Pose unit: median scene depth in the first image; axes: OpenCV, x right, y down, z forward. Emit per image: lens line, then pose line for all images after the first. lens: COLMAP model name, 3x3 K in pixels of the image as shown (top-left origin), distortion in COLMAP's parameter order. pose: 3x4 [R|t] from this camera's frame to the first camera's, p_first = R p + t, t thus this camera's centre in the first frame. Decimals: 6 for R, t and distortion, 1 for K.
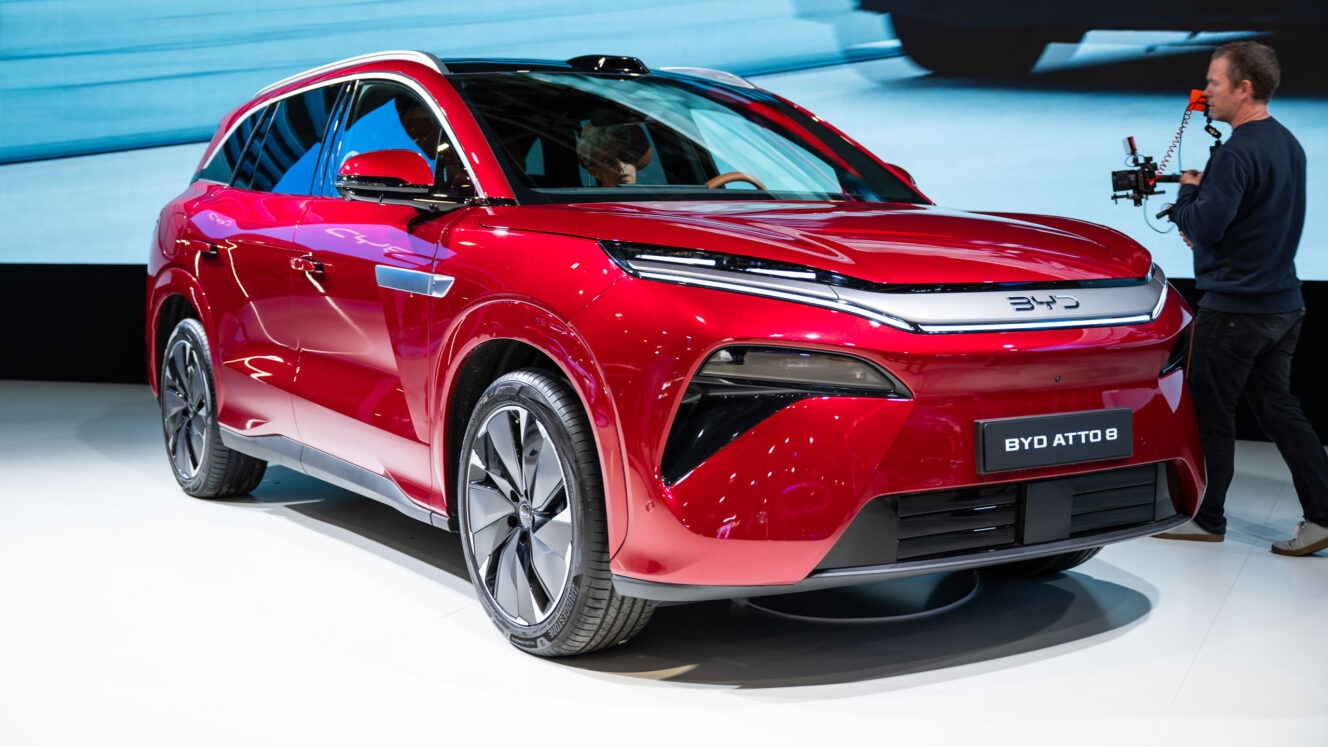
lens RADIAL K [[1697.6, 0, 664.0], [0, 1697.6, 373.5], [0, 0, 1]] dist [-0.012078, -0.004988]
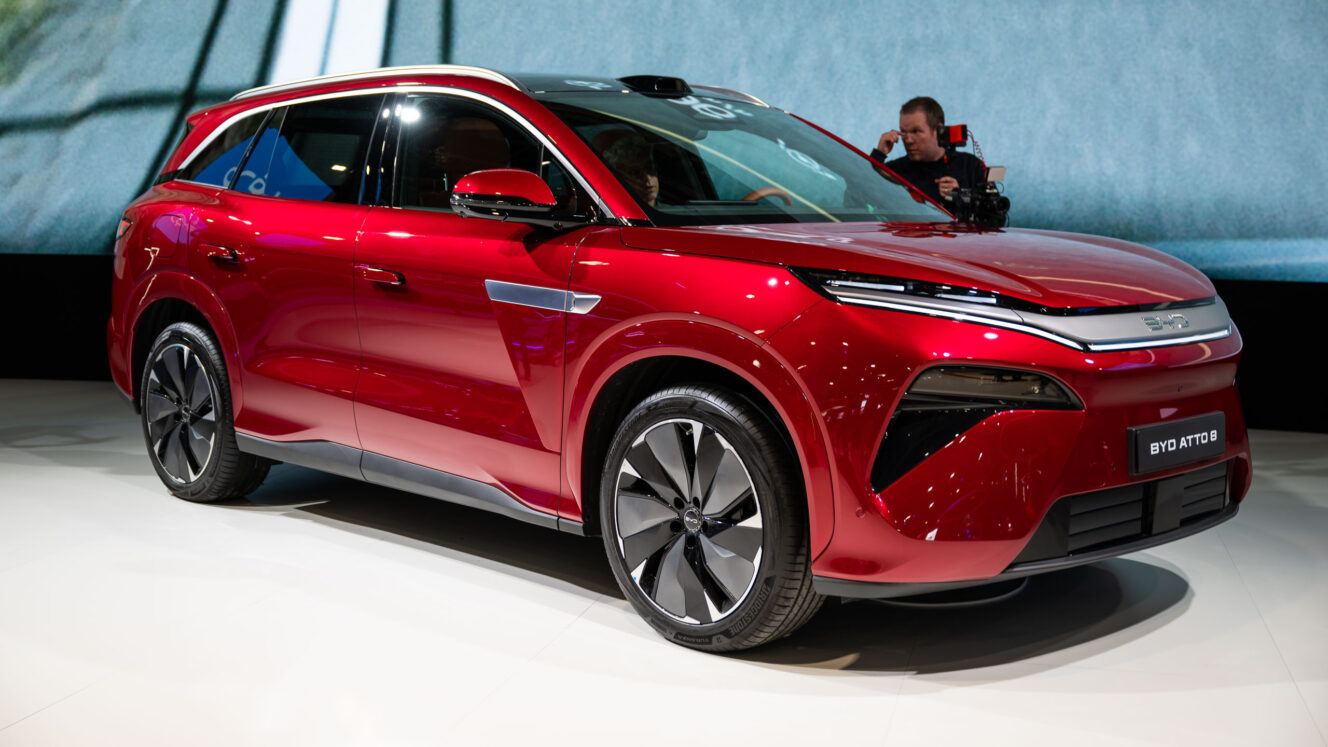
lens RADIAL K [[1674.7, 0, 664.0], [0, 1674.7, 373.5], [0, 0, 1]] dist [-0.005441, 0.000936]
pose [[0.979085, -0.012527, 0.203064, -0.318108], [0.008406, 0.999741, 0.021144, -0.032039], [-0.203277, -0.018995, 0.978937, -0.025339]]
